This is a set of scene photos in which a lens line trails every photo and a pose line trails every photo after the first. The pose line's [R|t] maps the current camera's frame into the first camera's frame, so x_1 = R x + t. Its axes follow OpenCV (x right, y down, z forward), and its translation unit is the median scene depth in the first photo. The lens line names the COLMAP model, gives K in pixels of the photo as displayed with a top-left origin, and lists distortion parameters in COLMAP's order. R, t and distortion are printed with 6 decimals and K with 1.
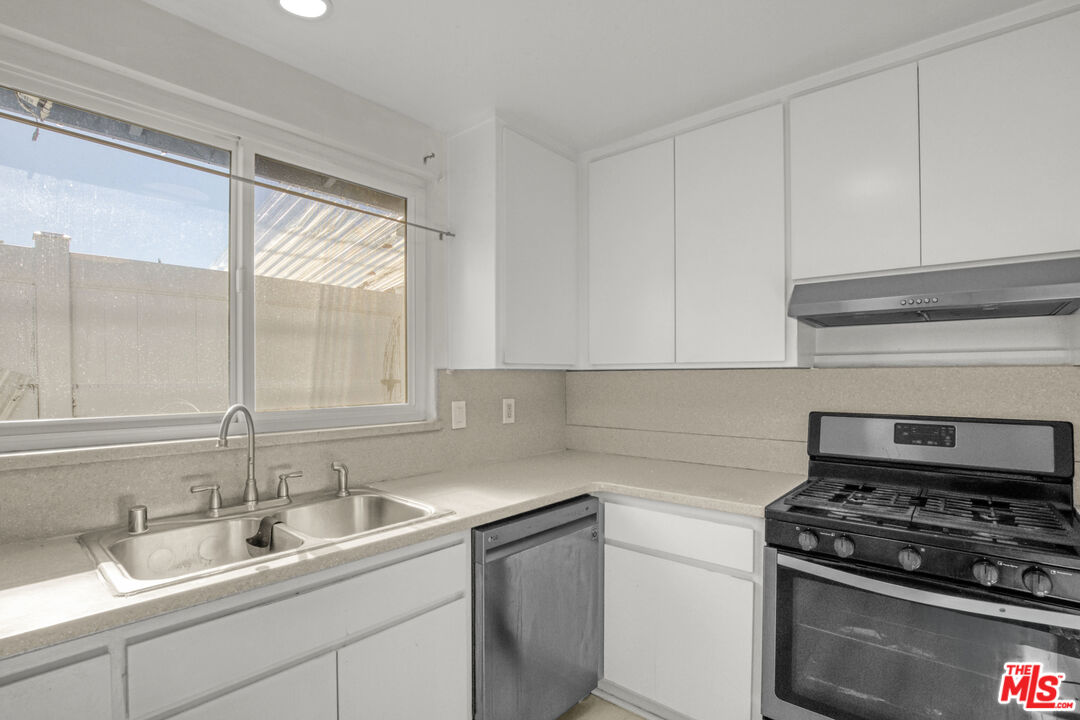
lens RADIAL K [[506.2, 0, 522.0], [0, 506.2, 374.3], [0, 0, 1]] dist [-0.031725, 0.001012]
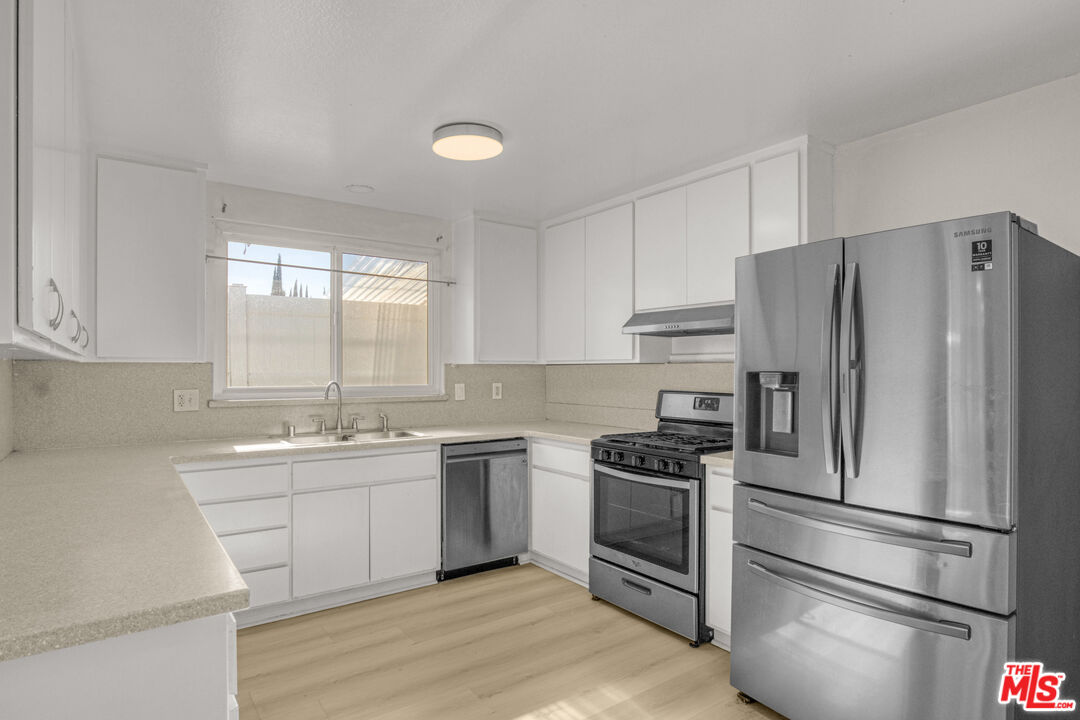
lens RADIAL K [[589.4, 0, 523.7], [0, 589.4, 360.7], [0, 0, 1]] dist [-0.004592, 0.000171]
pose [[0.973319, -0.002233, -0.229446, 0.604014], [-0.000258, 0.999941, -0.010824, -0.000340], [0.229457, 0.010594, 0.973261, -0.951091]]
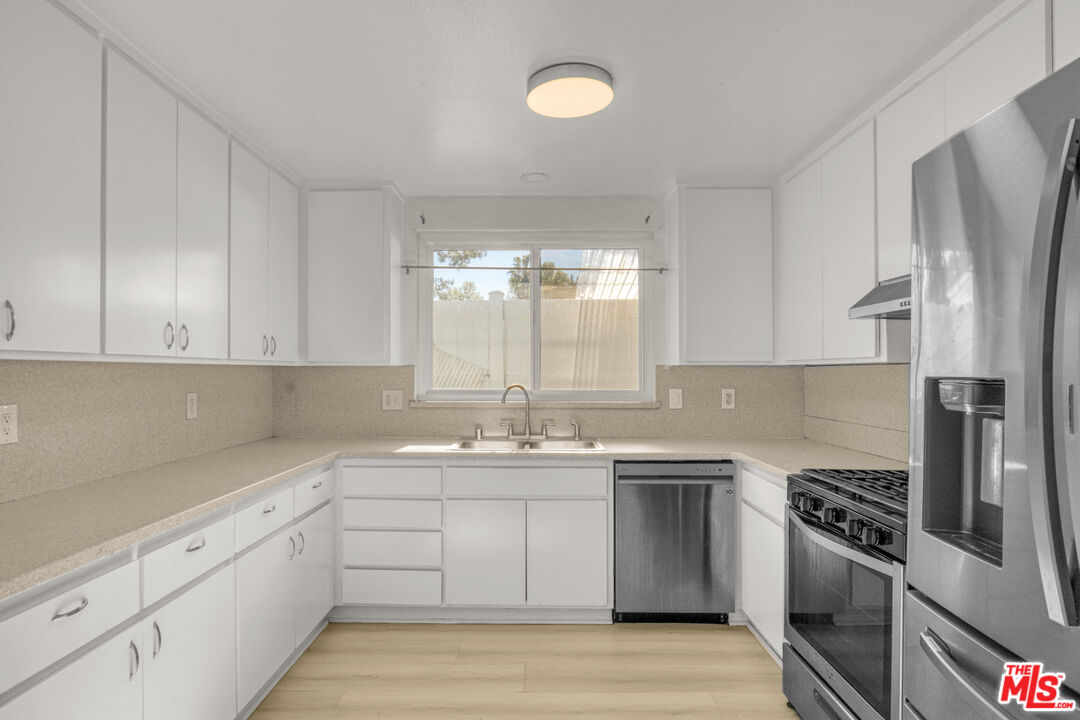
lens RADIAL K [[589.4, 0, 535.3], [0, 589.4, 361.3], [0, 0, 1]] dist [-0.004592, 0.000171]
pose [[0.653676, -0.010712, -0.756699, 0.980239], [0.002042, 0.999921, -0.012391, -0.002865], [0.756772, 0.006554, 0.653646, -0.385960]]
